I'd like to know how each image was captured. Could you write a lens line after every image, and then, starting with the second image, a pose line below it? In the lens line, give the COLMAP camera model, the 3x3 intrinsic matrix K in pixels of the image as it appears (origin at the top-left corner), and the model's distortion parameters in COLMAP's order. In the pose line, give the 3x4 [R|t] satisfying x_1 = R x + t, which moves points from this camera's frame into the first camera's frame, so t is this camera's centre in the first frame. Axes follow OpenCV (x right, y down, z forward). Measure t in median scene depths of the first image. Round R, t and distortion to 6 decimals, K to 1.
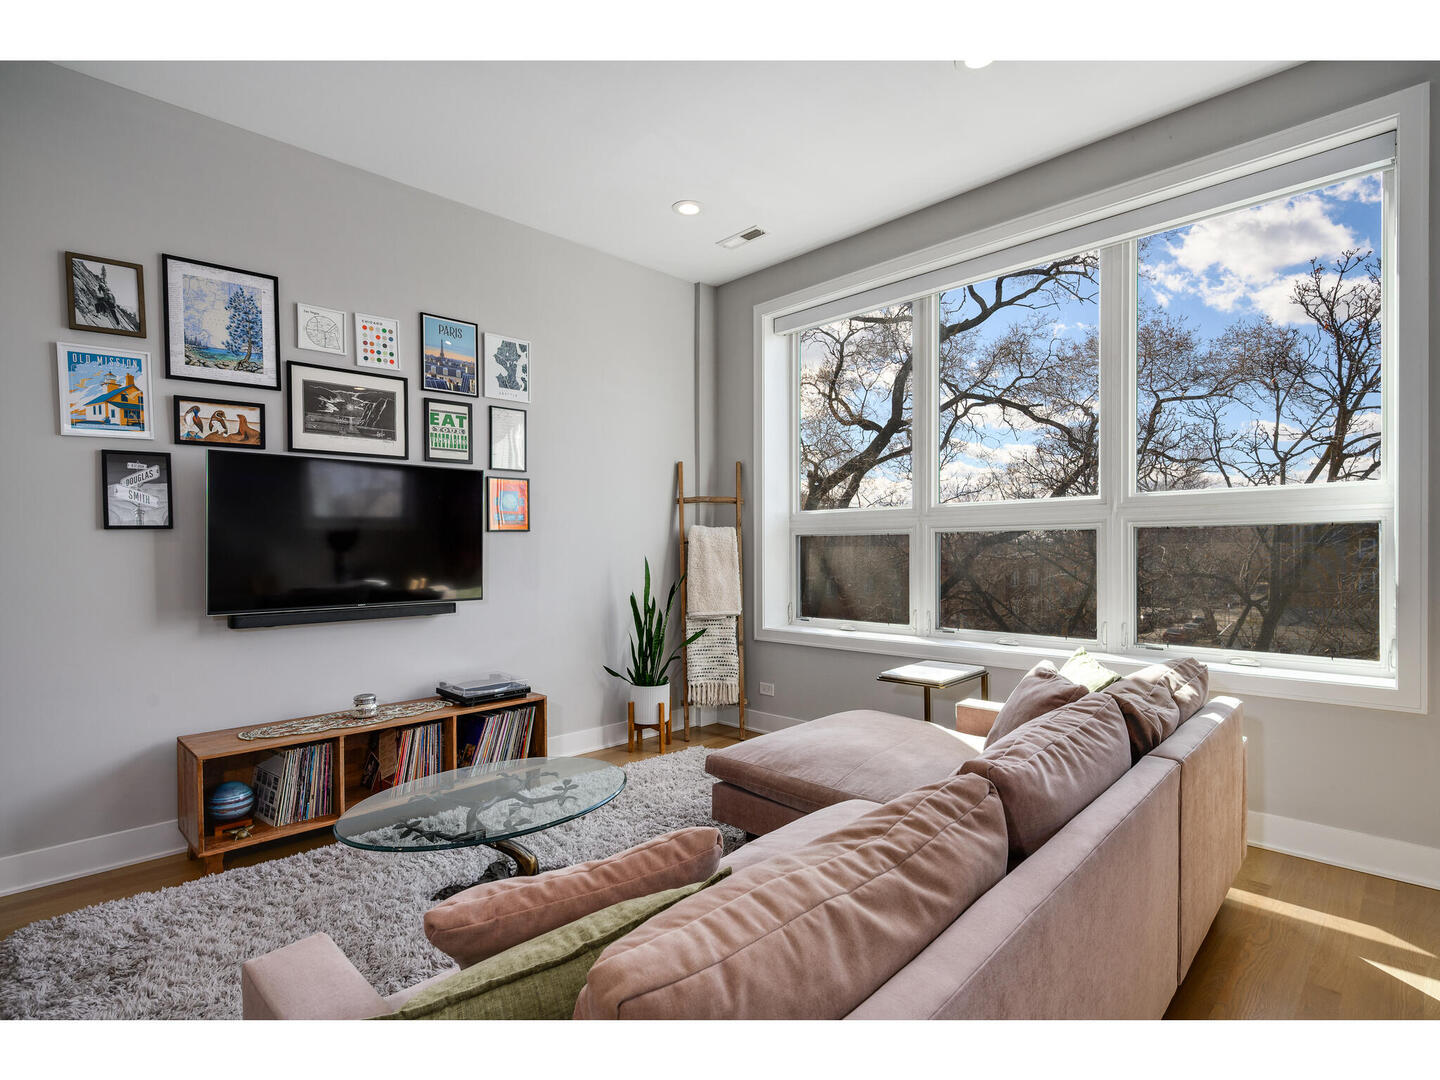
lens RADIAL K [[720.8, 0, 735.0], [0, 720.8, 548.6], [0, 0, 1]] dist [-0.002158, 0.001377]
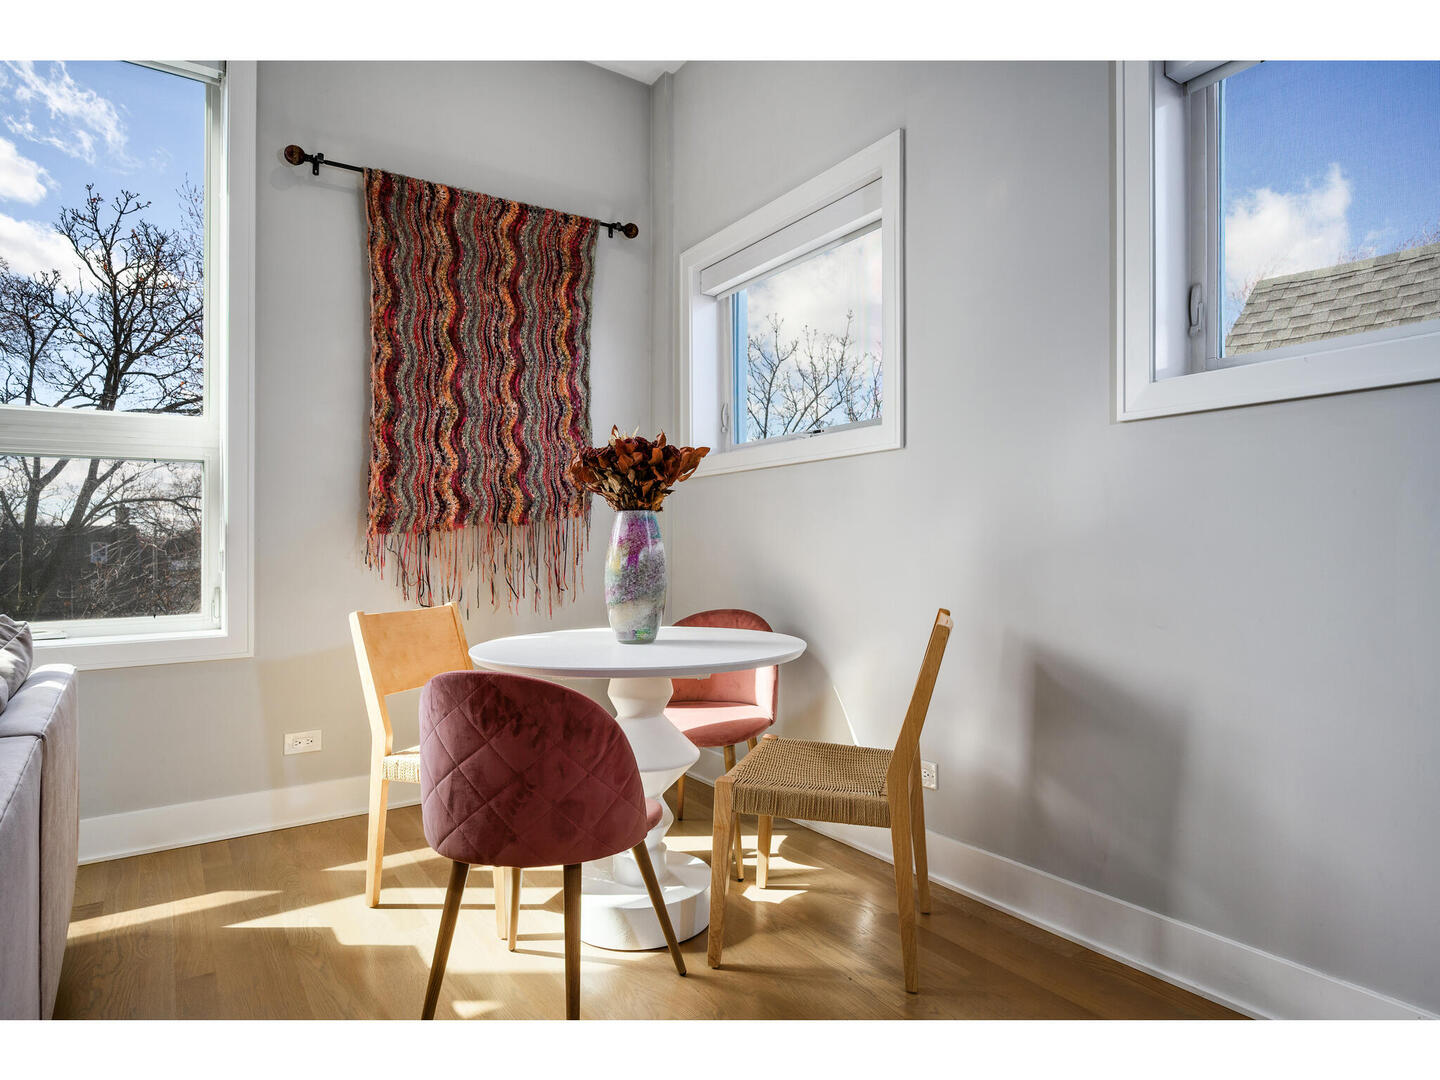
lens RADIAL K [[823.6, 0, 718.1], [0, 823.6, 532.0], [0, 0, 1]] dist [-0.001867, 0.003189]
pose [[0.196967, 0.023461, 0.980129, -0.008608], [0.004021, 0.999686, -0.024737, 0.066917], [-0.980402, 0.008813, 0.196811, 0.119949]]
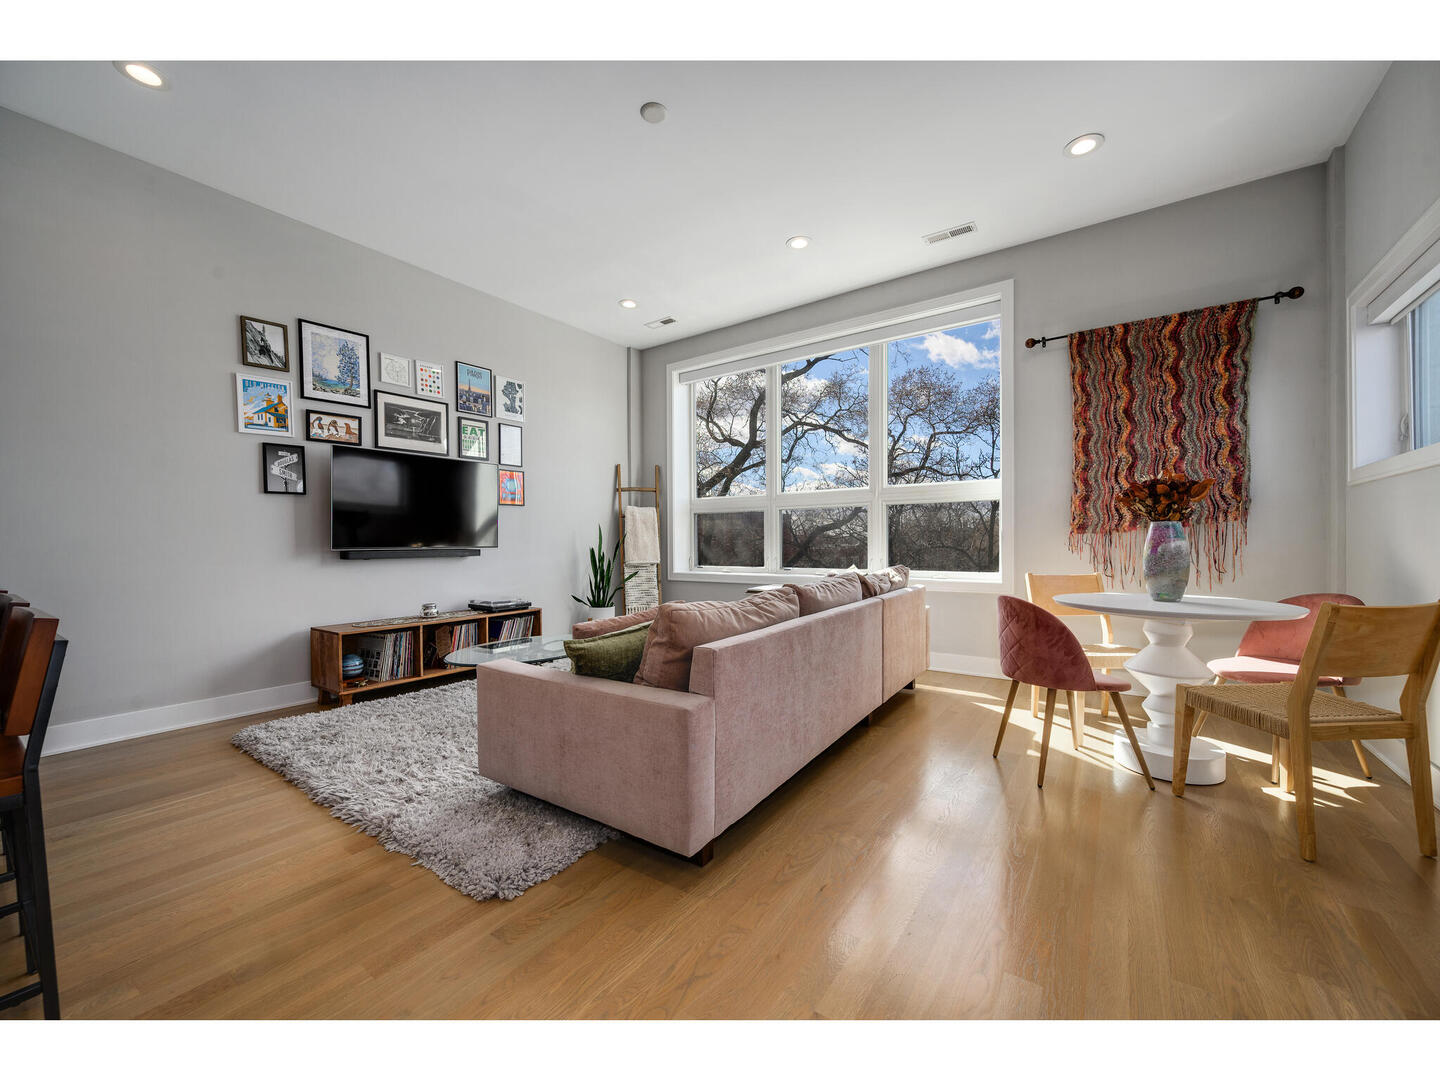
lens RADIAL K [[570.5, 0, 731.2], [0, 570.5, 542.1], [0, 0, 1]] dist [0.006306, -0.002020]
pose [[0.983883, 0.000406, 0.178812, -0.077948], [-0.000327, 1.000000, -0.000473, 0.062028], [-0.178812, 0.000407, 0.983883, -0.319073]]
